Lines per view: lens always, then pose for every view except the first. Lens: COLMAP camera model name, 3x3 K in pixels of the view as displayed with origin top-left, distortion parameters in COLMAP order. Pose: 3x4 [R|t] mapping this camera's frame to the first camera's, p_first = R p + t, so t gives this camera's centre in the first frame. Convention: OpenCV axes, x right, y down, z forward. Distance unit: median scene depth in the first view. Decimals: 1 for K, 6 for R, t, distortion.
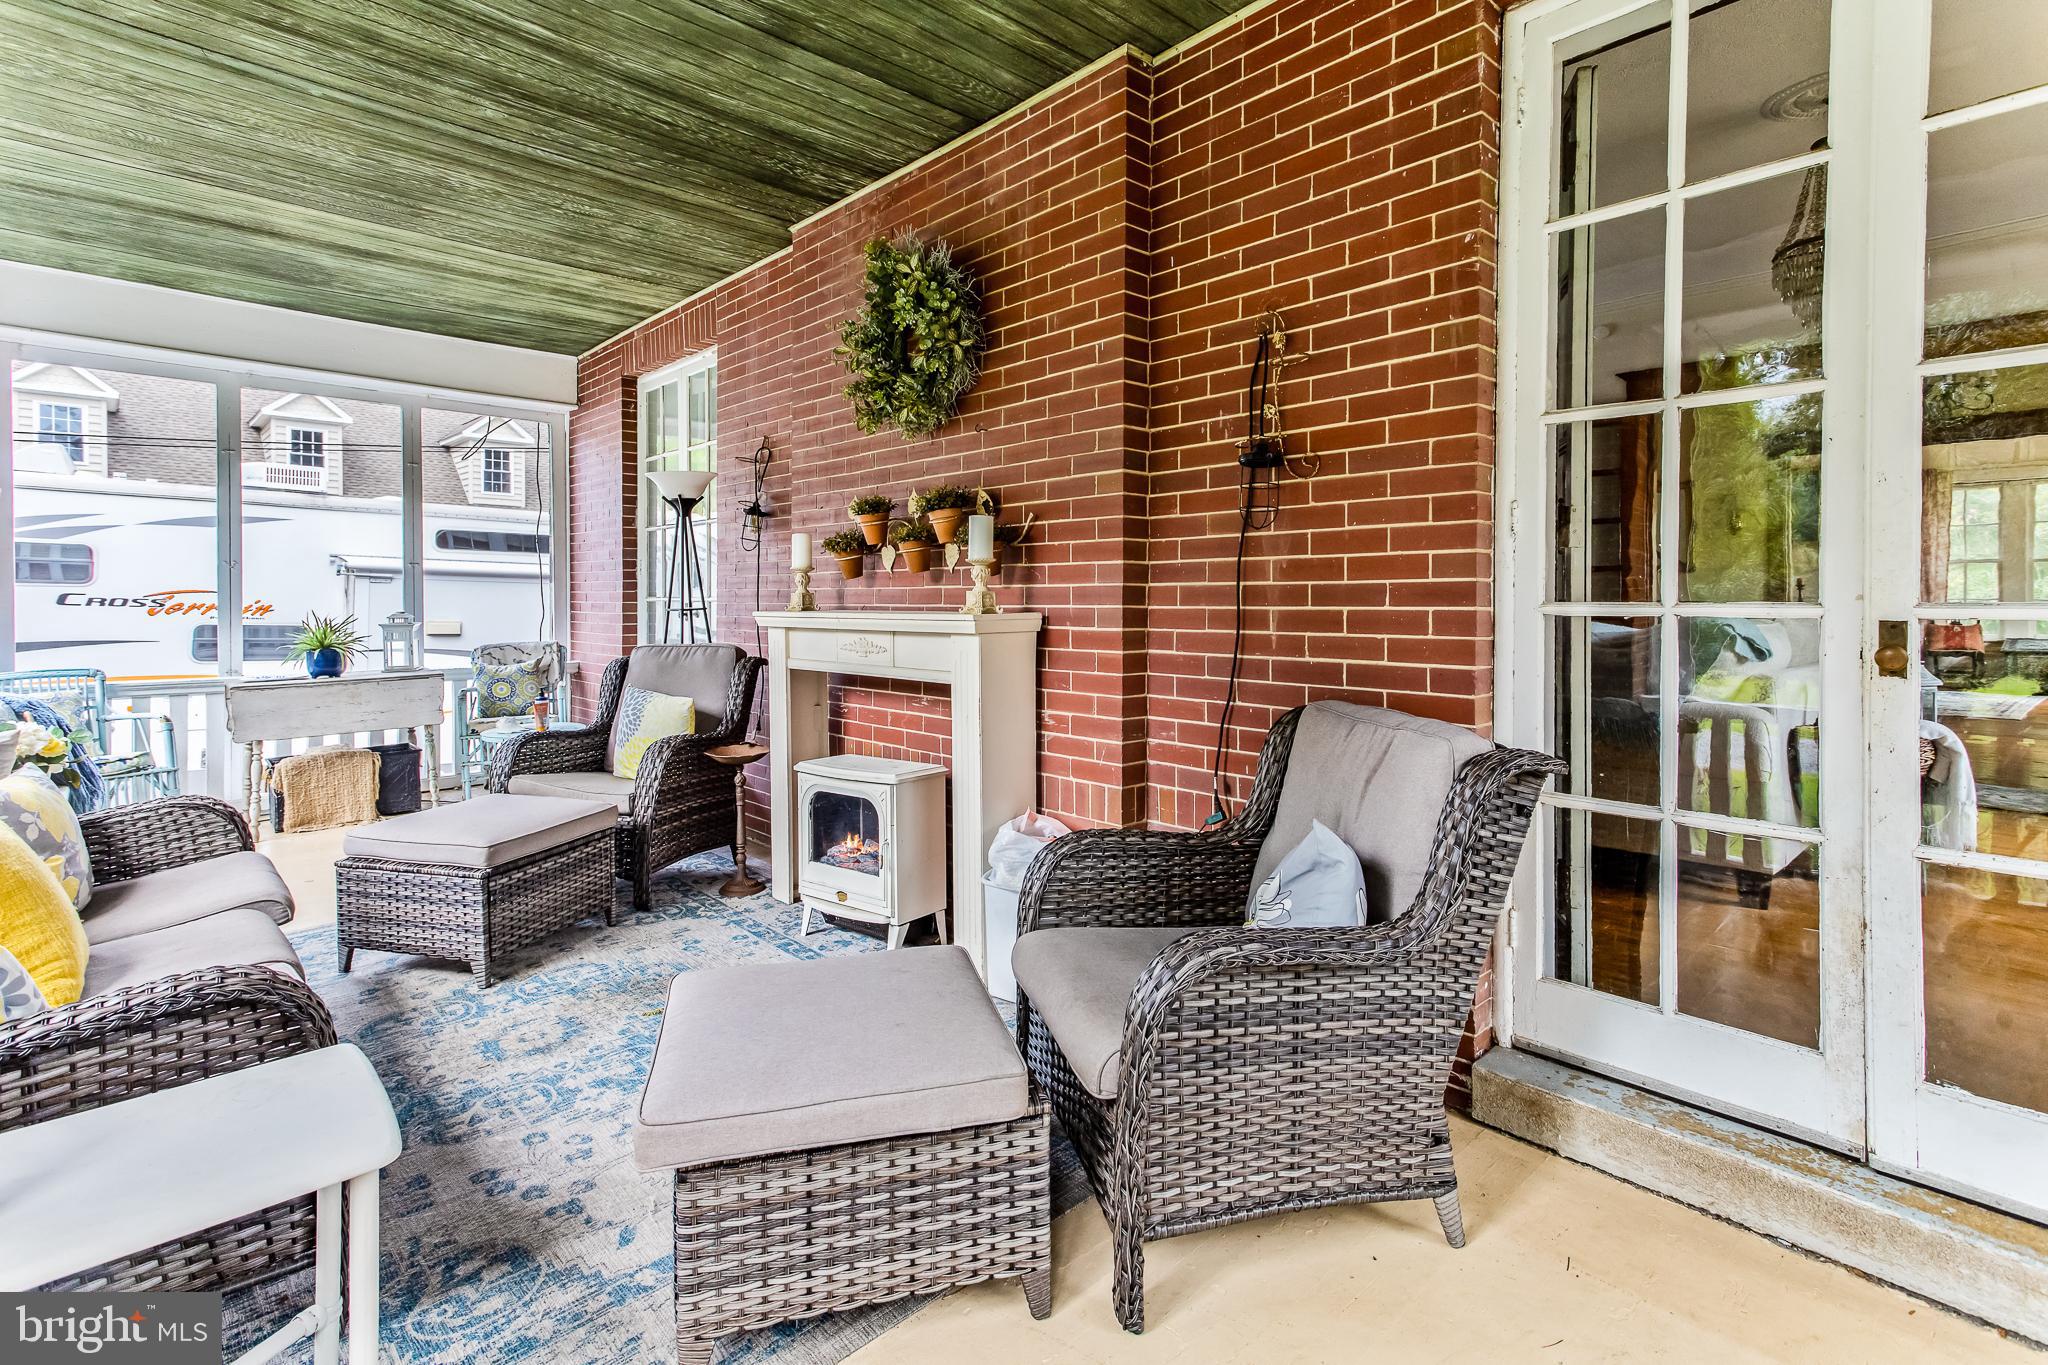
lens RADIAL K [[993.6, 0, 1024.5], [0, 993.6, 601.8], [0, 0, 1]] dist [0.027146, 0.005112]
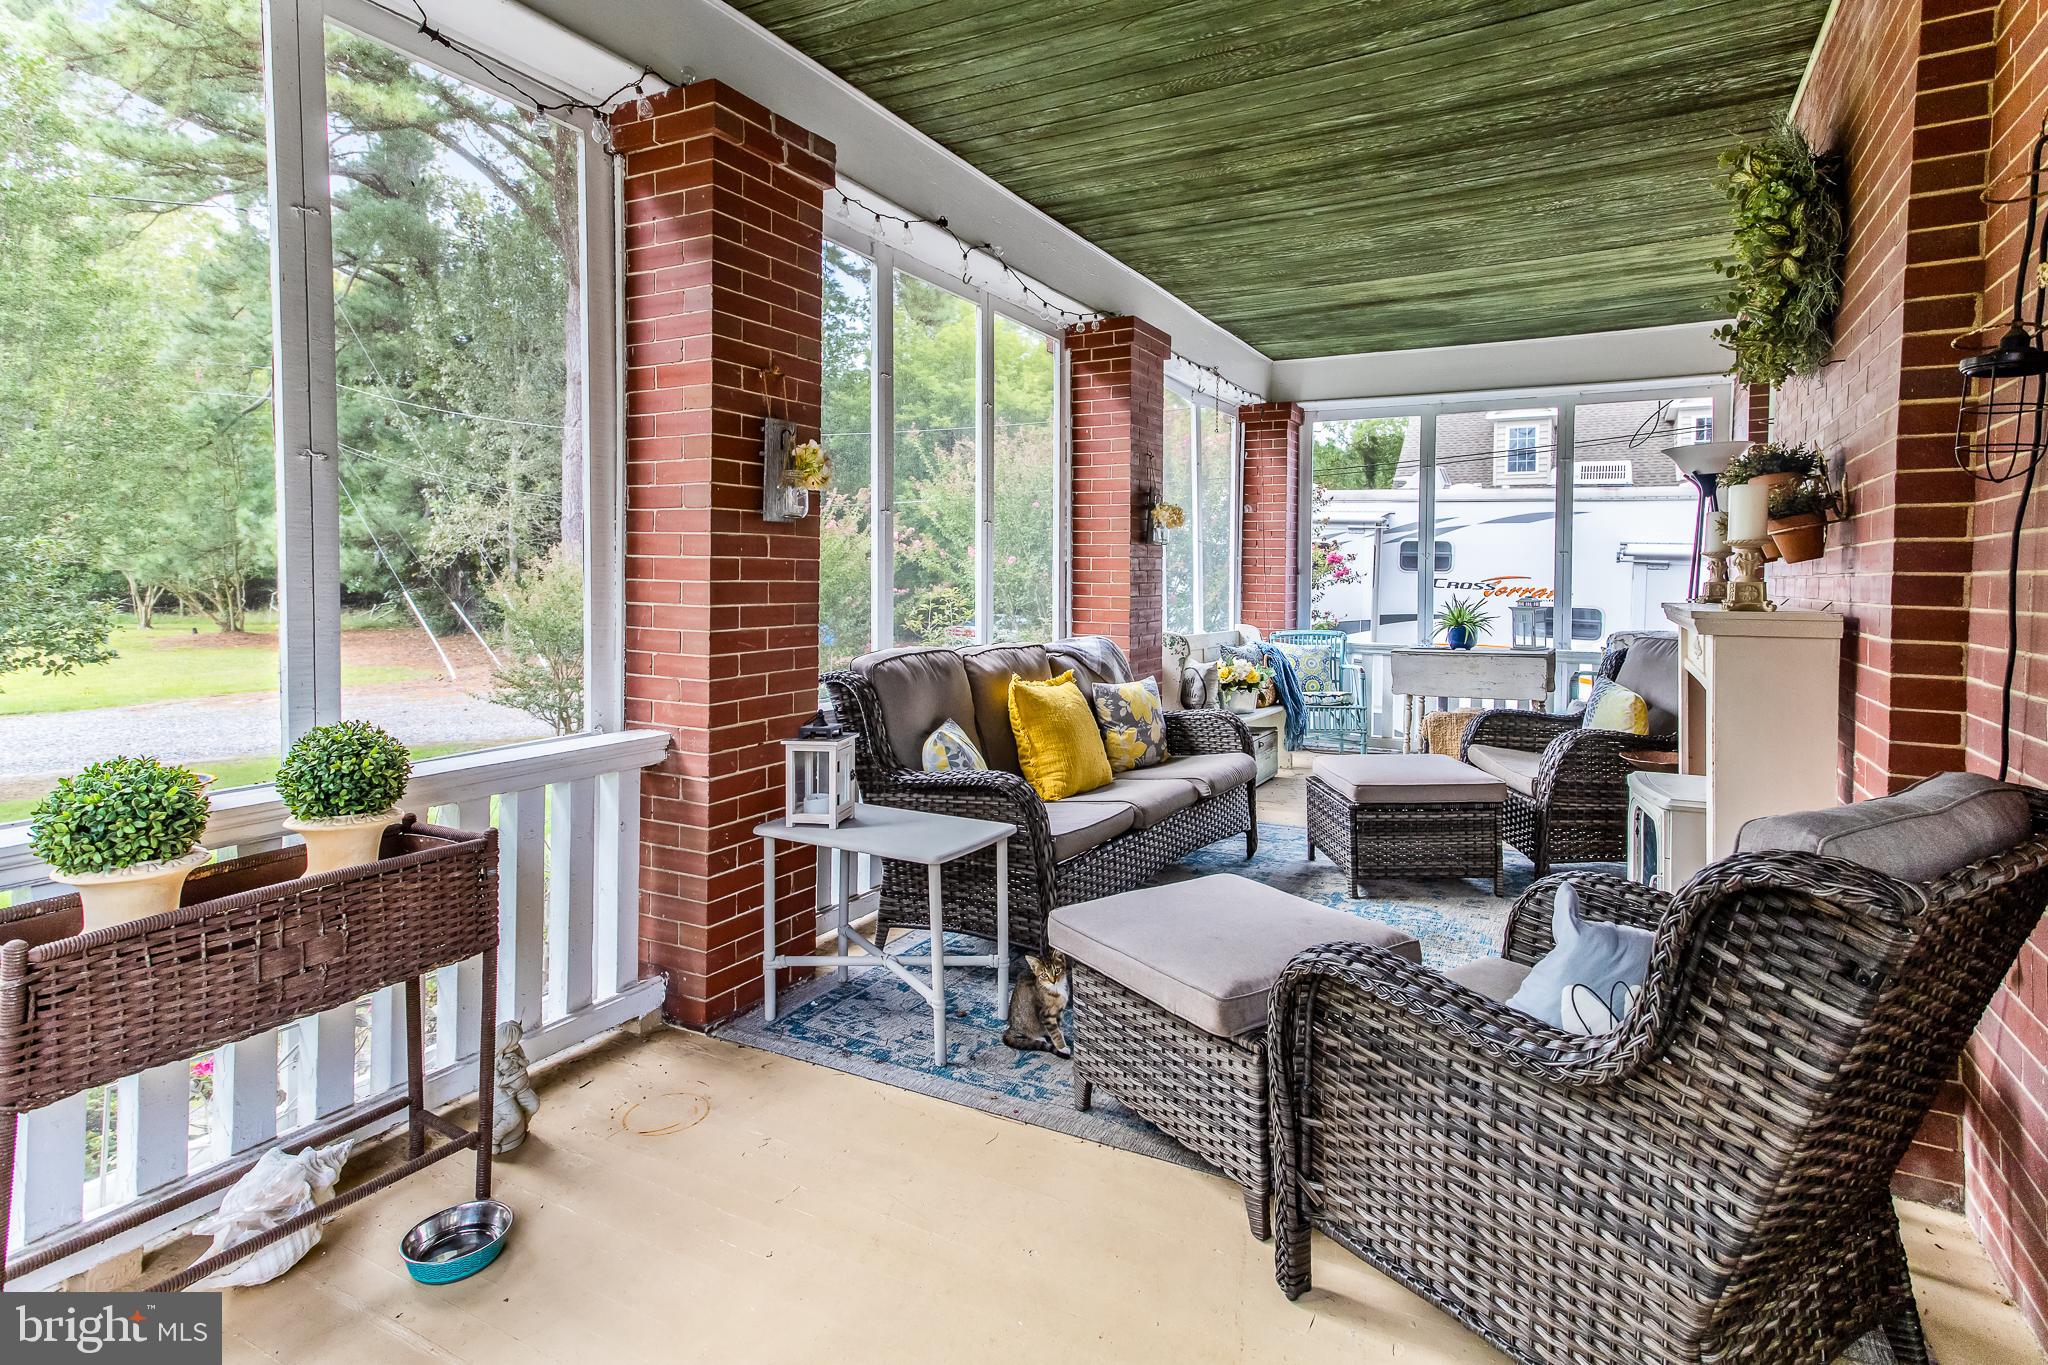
lens RADIAL K [[1045.0, 0, 1037.3], [0, 1045.0, 587.7], [0, 0, 1]] dist [0.032273, 0.000340]
pose [[0.320383, 0.013576, -0.947191, 0.324794], [-0.014387, 0.999852, 0.009464, -0.003028], [0.947179, 0.010595, 0.320531, 0.123382]]
